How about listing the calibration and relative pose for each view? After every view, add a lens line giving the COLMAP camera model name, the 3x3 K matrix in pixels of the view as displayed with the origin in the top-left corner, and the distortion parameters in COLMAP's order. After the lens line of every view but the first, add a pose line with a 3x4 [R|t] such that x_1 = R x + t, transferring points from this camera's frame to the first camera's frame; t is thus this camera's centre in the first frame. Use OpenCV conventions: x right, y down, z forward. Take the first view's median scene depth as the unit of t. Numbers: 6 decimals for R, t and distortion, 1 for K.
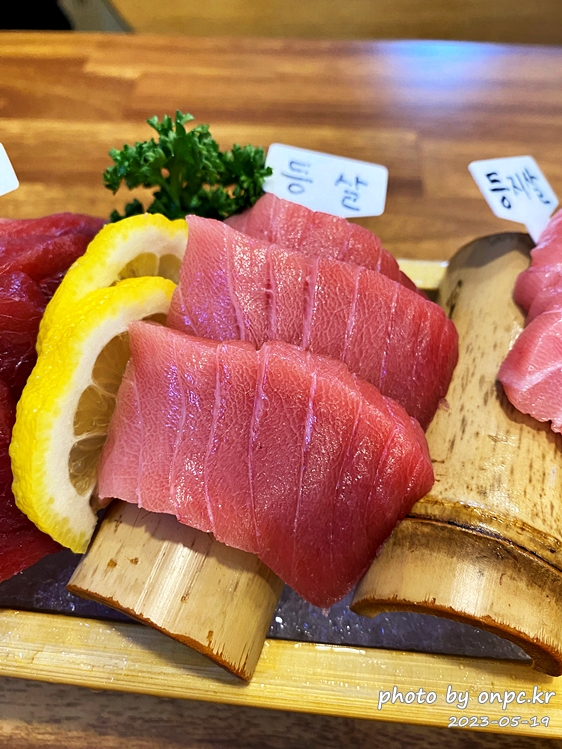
lens RADIAL K [[553.0, 0, 279.7], [0, 553.0, 360.8], [0, 0, 1]] dist [-0.006337, -0.004904]
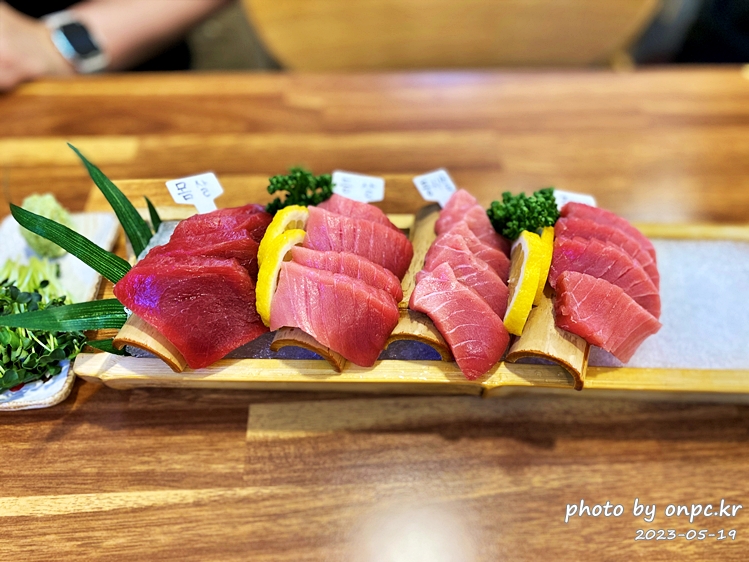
lens RADIAL K [[553.0, 0, 374.5], [0, 553.0, 281.0], [0, 0, 1]] dist [-0.006337, -0.004904]
pose [[0.990918, -0.057503, 0.121552, -0.179911], [0.062108, 0.997475, -0.034439, 0.195059], [-0.119265, 0.041675, 0.991987, -1.544400]]
